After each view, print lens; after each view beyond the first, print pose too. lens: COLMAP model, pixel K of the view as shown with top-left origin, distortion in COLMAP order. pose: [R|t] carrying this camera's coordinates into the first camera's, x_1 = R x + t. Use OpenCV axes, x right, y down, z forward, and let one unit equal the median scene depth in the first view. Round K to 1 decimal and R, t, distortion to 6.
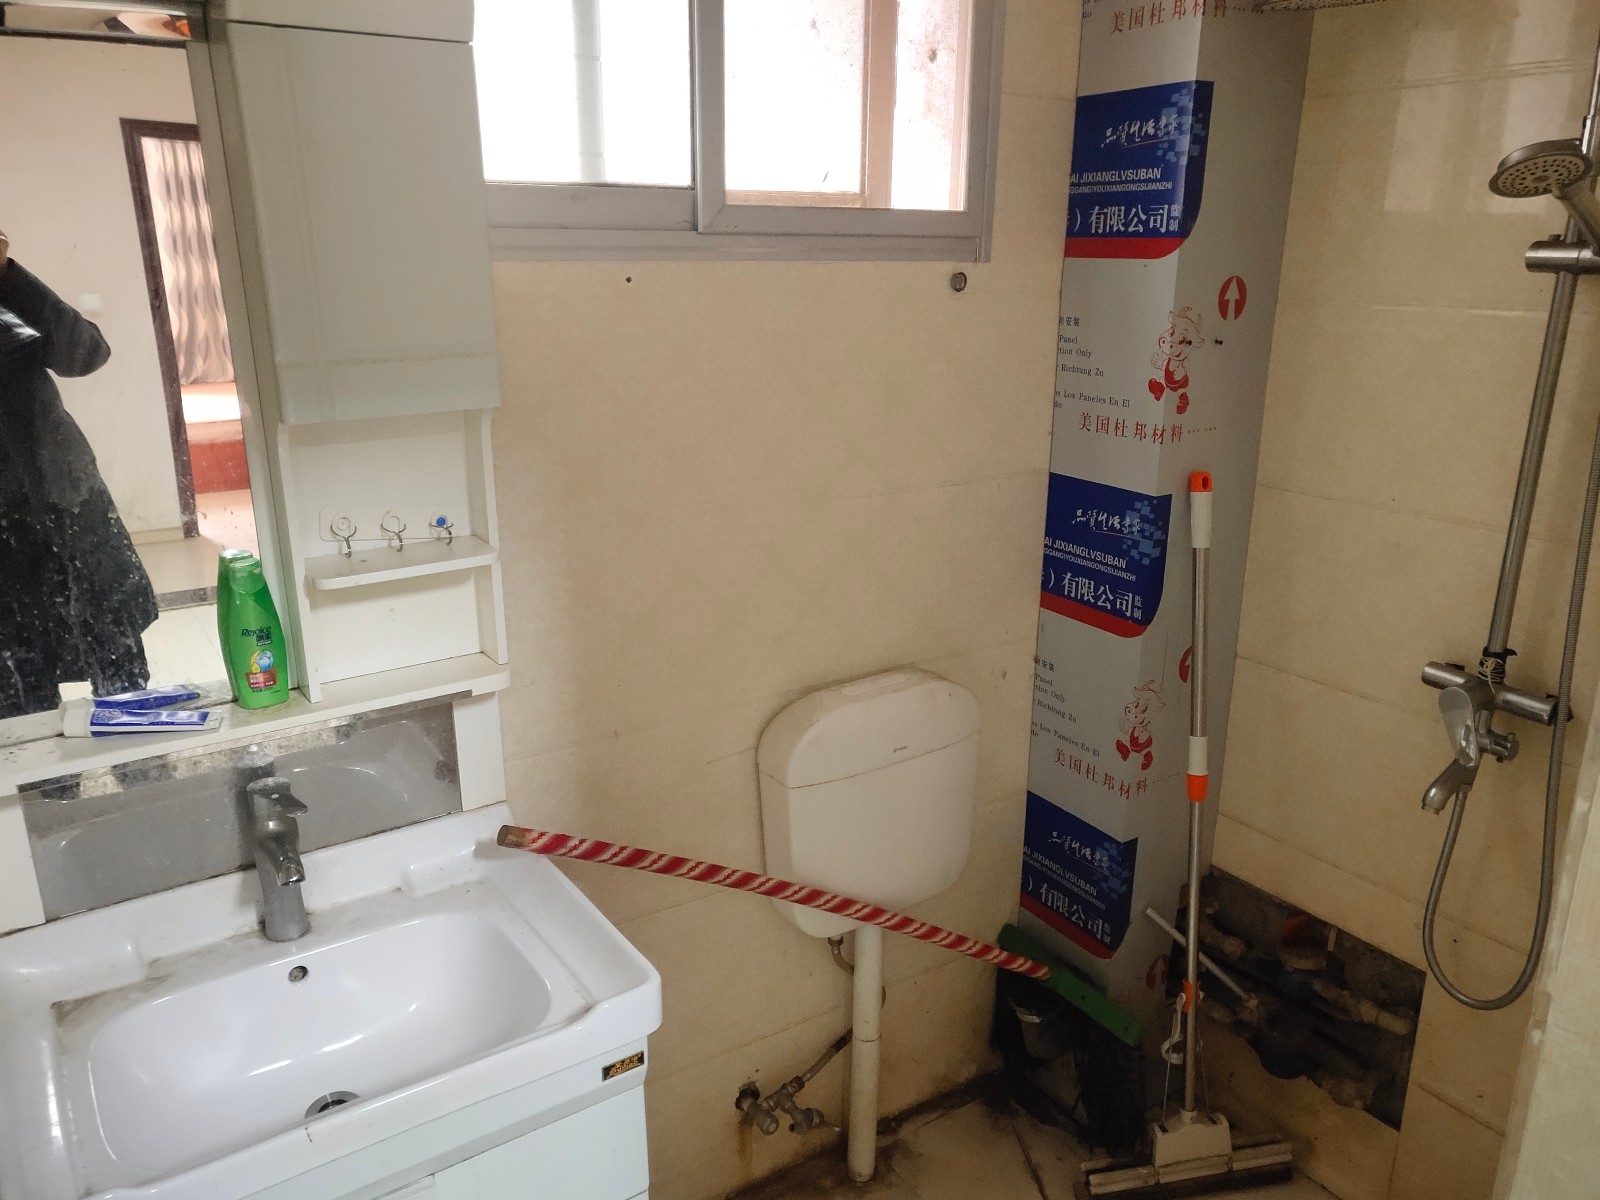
lens RADIAL K [[1249.1, 0, 803.1], [0, 1249.1, 630.7], [0, 0, 1]] dist [-0.042203, 0.116132]
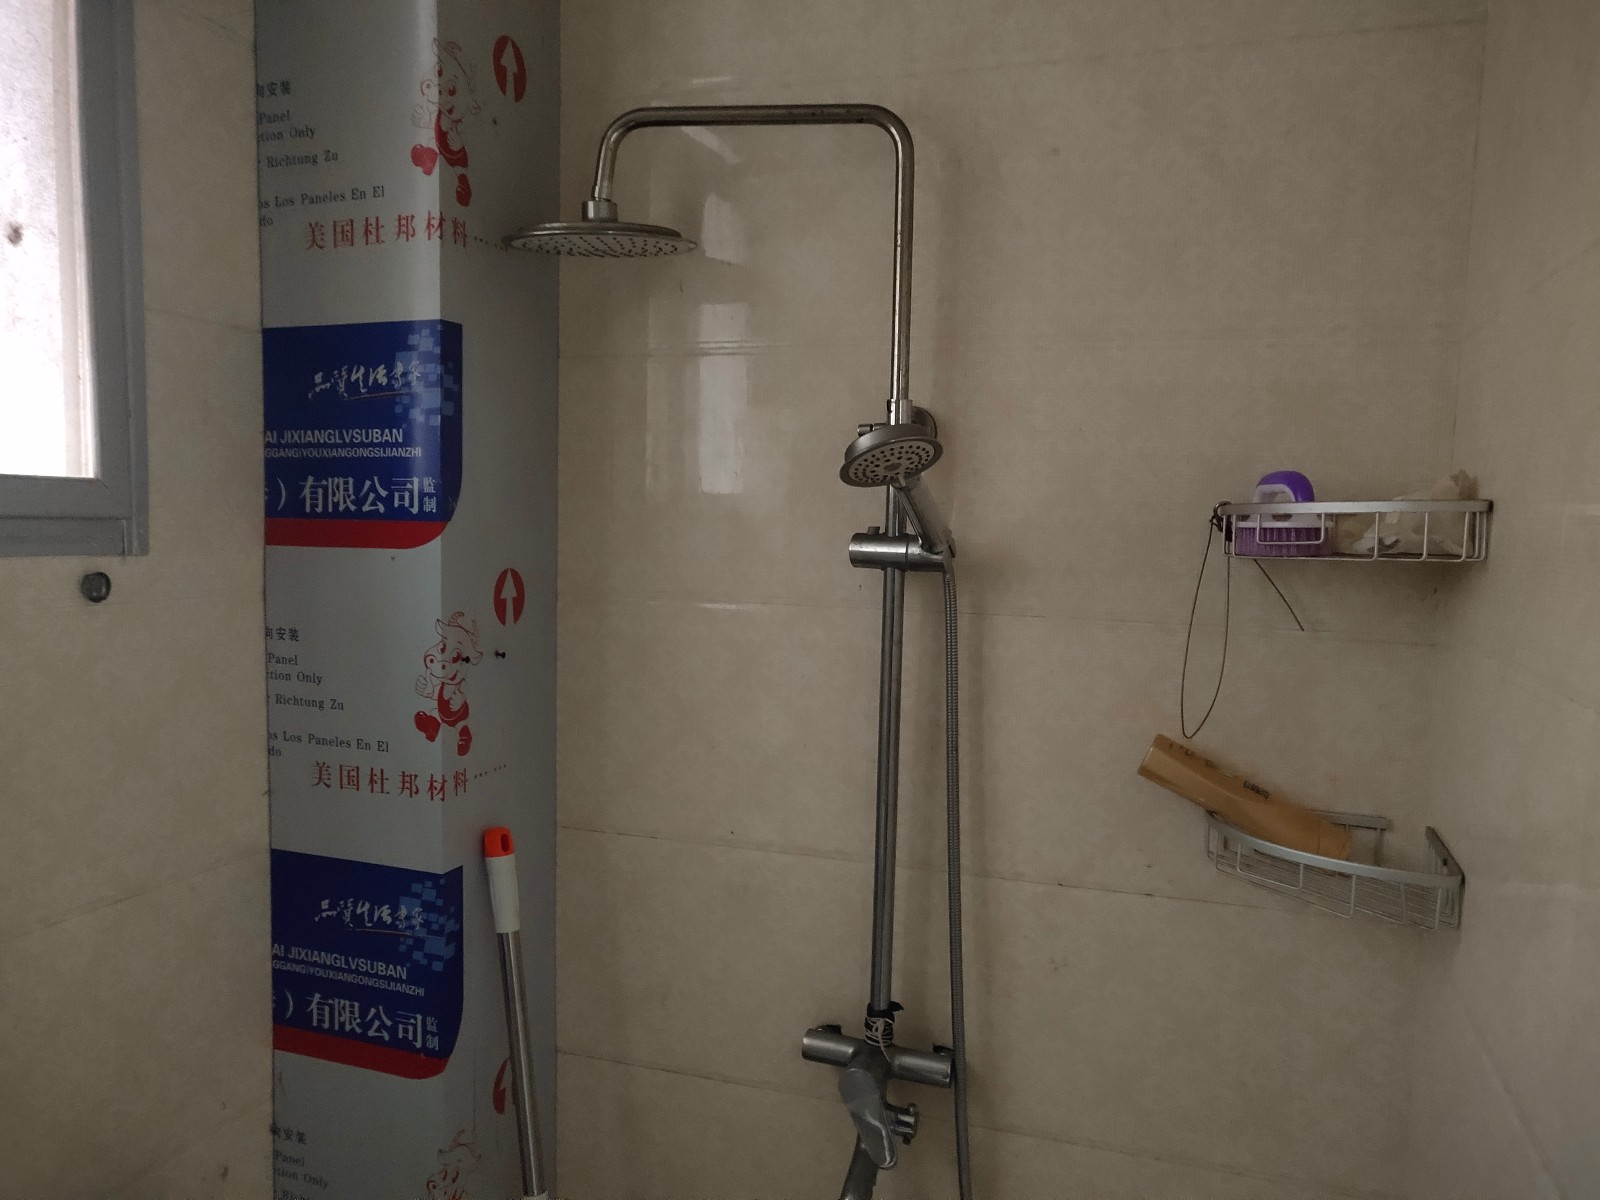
lens RADIAL K [[1249.1, 0, 803.1], [0, 1249.1, 630.7], [0, 0, 1]] dist [-0.042203, 0.116132]
pose [[0.796579, -0.049659, 0.602491, 0.028769], [0.168541, 0.975348, -0.142444, -0.107856], [-0.580565, 0.215013, 0.785311, 0.301788]]
